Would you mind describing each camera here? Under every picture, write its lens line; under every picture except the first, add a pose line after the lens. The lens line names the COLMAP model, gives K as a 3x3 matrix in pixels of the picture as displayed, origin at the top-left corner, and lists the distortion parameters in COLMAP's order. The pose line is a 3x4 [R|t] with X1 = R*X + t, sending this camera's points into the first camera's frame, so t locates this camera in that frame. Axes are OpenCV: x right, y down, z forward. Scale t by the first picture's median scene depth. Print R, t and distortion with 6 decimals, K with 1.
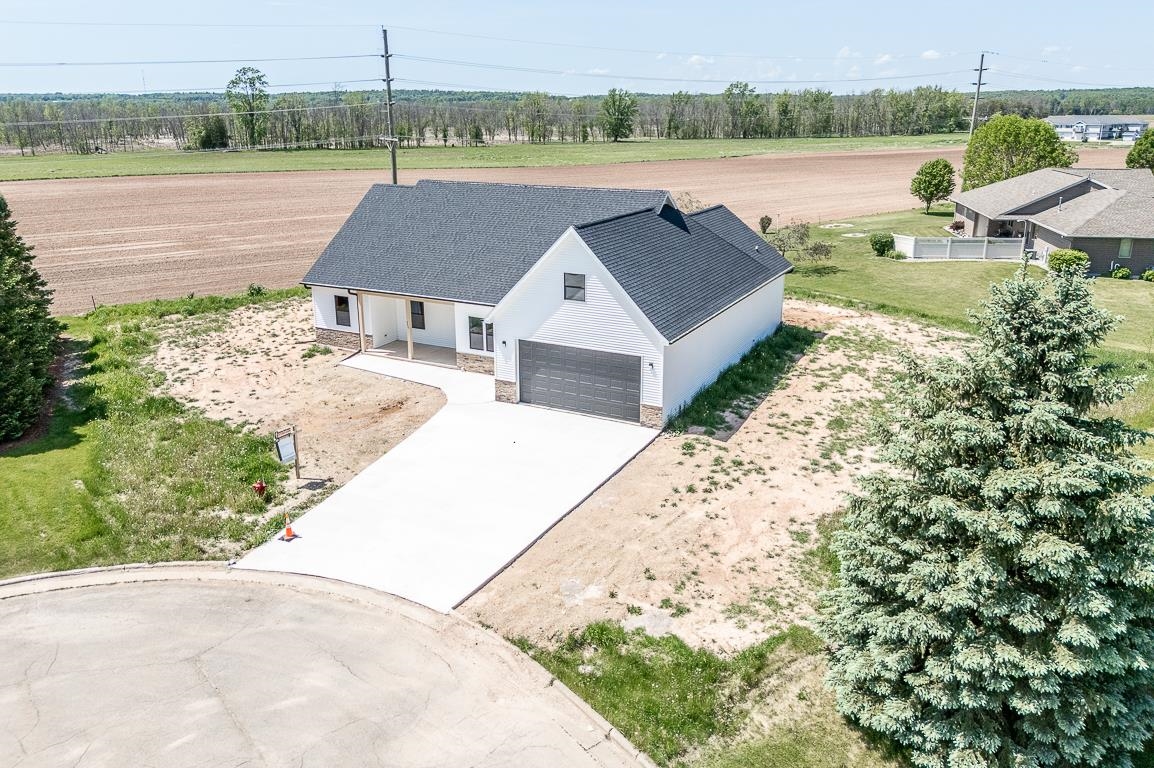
lens RADIAL K [[852.8, 0, 576.3], [0, 852.8, 334.2], [0, 0, 1]] dist [0.063814, -0.062309]
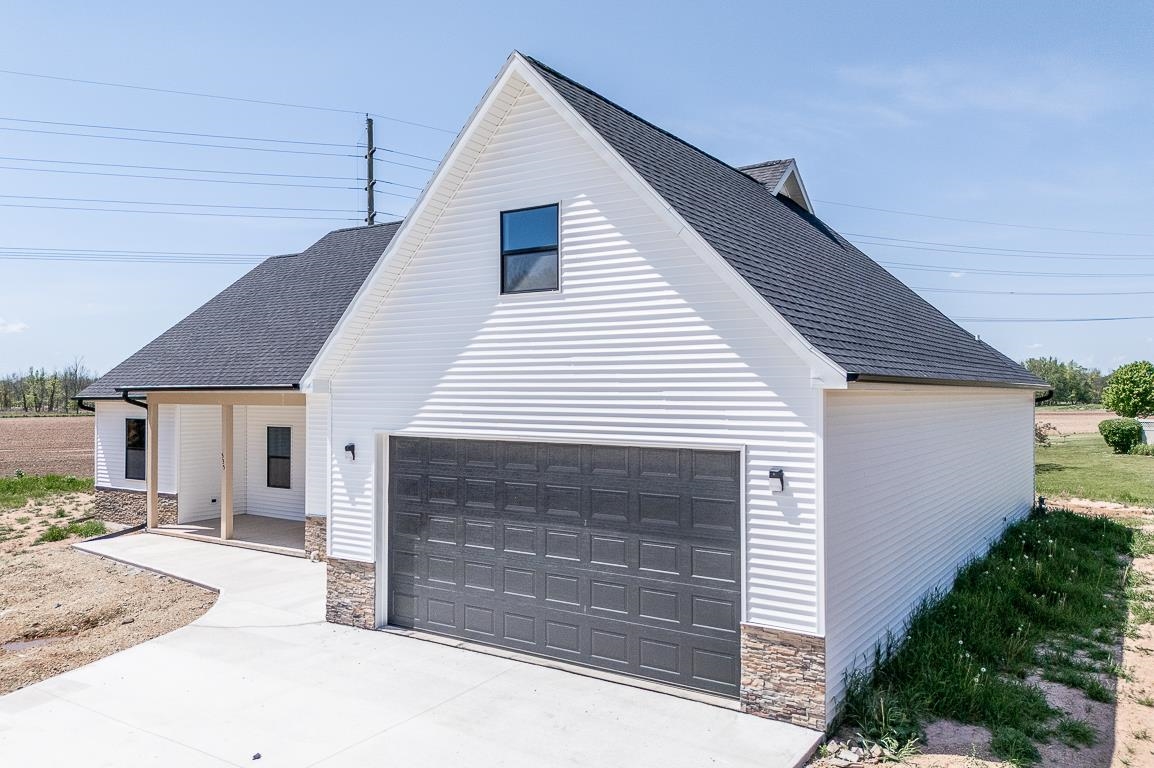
lens RADIAL K [[854.0, 0, 577.0], [0, 854.0, 384.0], [0, 0, 1]] dist [0.065084, -0.071439]
pose [[0.993936, -0.000224, -0.109963, 0.049103], [-0.028695, 0.964820, -0.261339, 0.074823], [0.106153, 0.262910, 0.958963, 0.655374]]
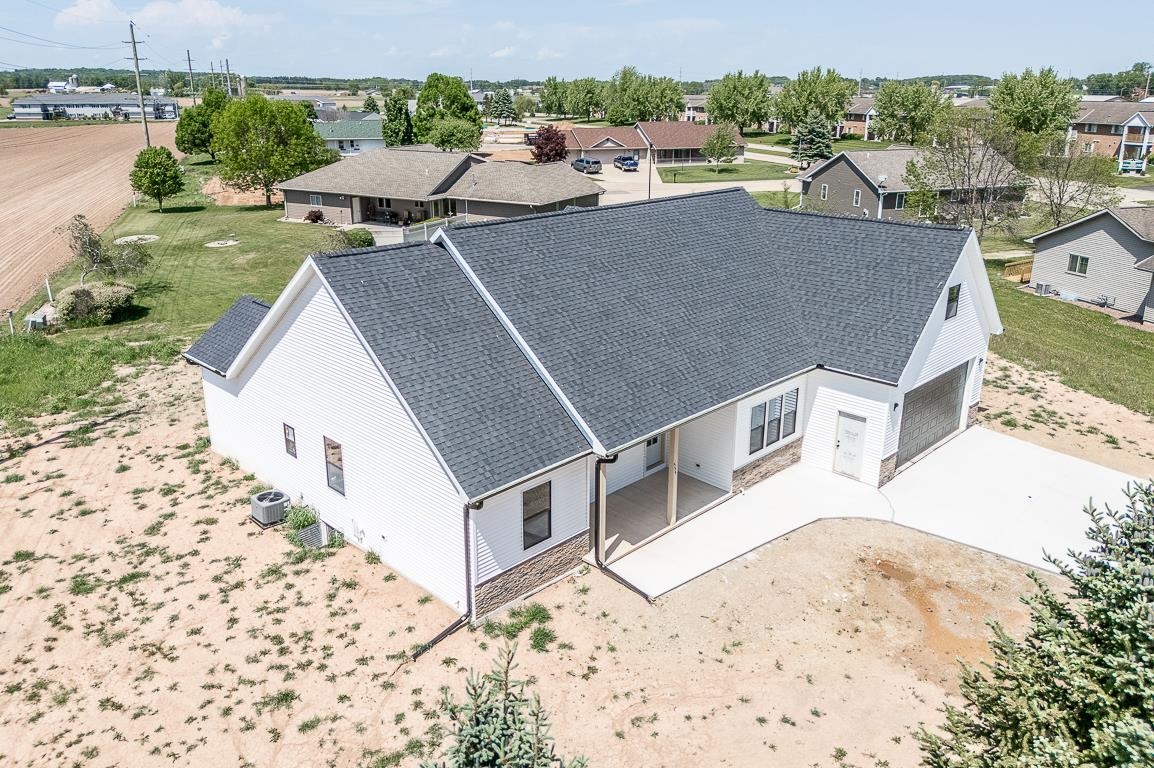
lens RADIAL K [[885.6, 0, 575.7], [0, 885.6, 275.4], [0, 0, 1]] dist [0.067554, -0.087253]
pose [[0.297988, -0.198914, 0.933615, -0.869866], [0.245083, 0.961205, 0.126568, -0.264121], [-0.922571, 0.191098, 0.335178, 0.969632]]
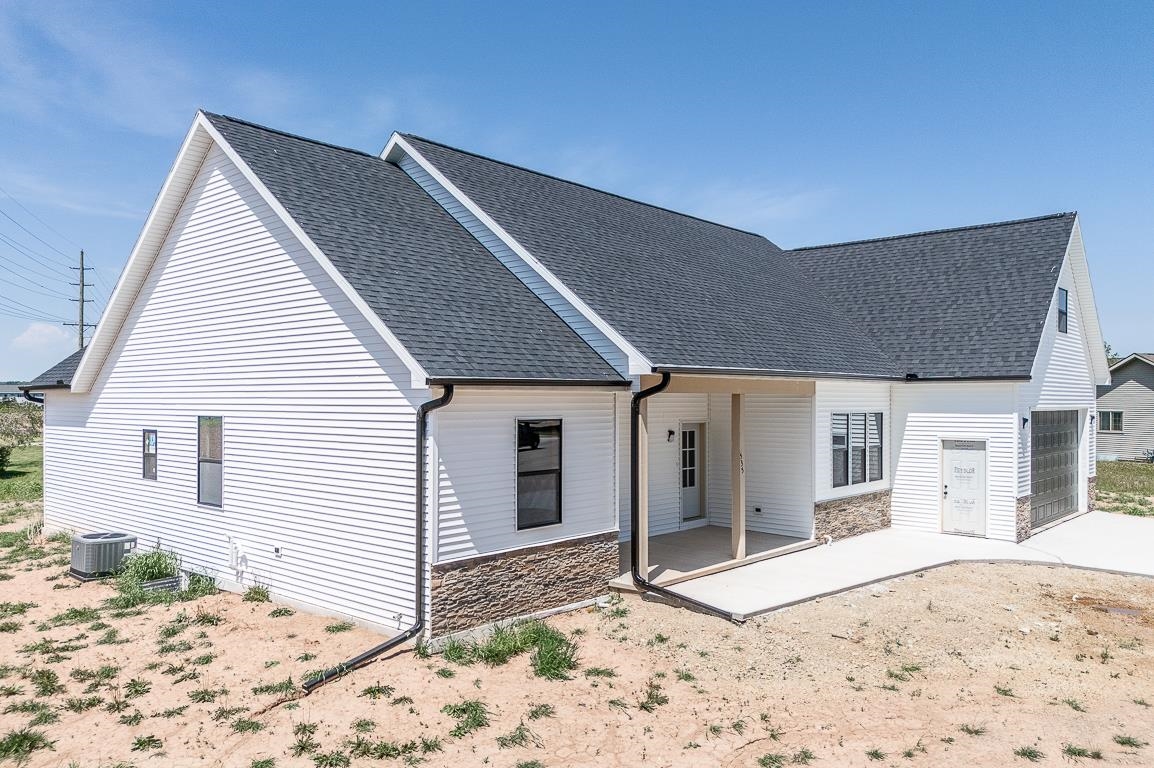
lens RADIAL K [[852.8, 0, 576.3], [0, 852.8, 334.2], [0, 0, 1]] dist [0.063814, -0.062309]
pose [[0.245388, 0.074164, 0.966584, -0.678243], [0.250556, 0.958339, -0.137140, -0.036256], [-0.936486, 0.275836, 0.216582, 1.125658]]
